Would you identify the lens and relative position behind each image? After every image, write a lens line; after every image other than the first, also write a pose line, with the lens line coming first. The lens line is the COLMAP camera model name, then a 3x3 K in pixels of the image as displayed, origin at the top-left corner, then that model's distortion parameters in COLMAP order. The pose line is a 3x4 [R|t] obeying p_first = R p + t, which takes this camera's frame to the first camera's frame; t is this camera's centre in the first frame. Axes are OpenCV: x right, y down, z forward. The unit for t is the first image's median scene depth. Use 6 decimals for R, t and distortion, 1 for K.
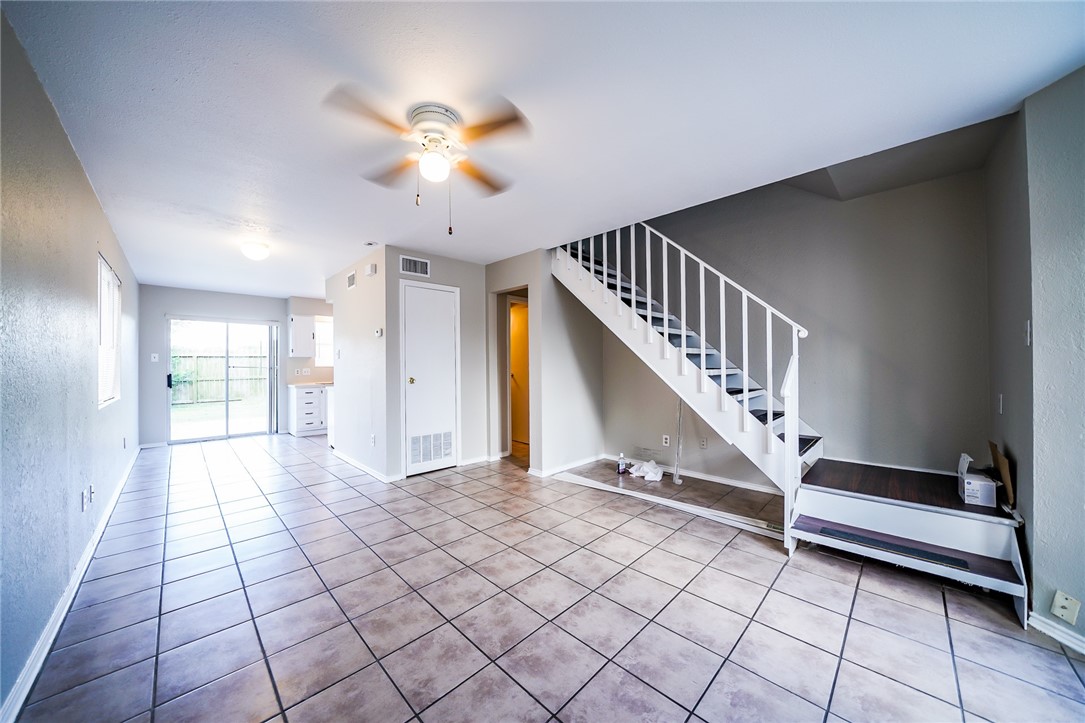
lens RADIAL K [[369.7, 0, 536.3], [0, 369.7, 363.8], [0, 0, 1]] dist [-0.019083, -0.000064]
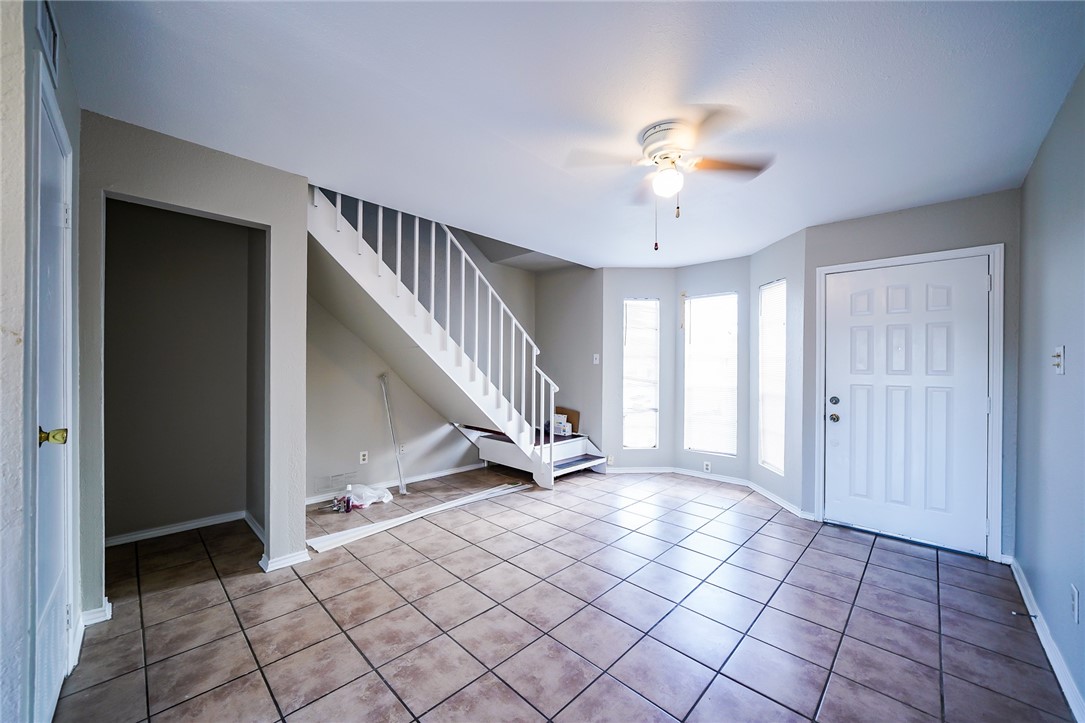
lens RADIAL K [[400.8, 0, 535.7], [0, 400.8, 363.4], [0, 0, 1]] dist [-0.010511, 0.000570]
pose [[-0.012832, 0.017399, 0.999766, -0.780317], [-0.006927, 0.999823, -0.017489, -0.002113], [-0.999894, -0.007149, -0.012709, 0.778848]]
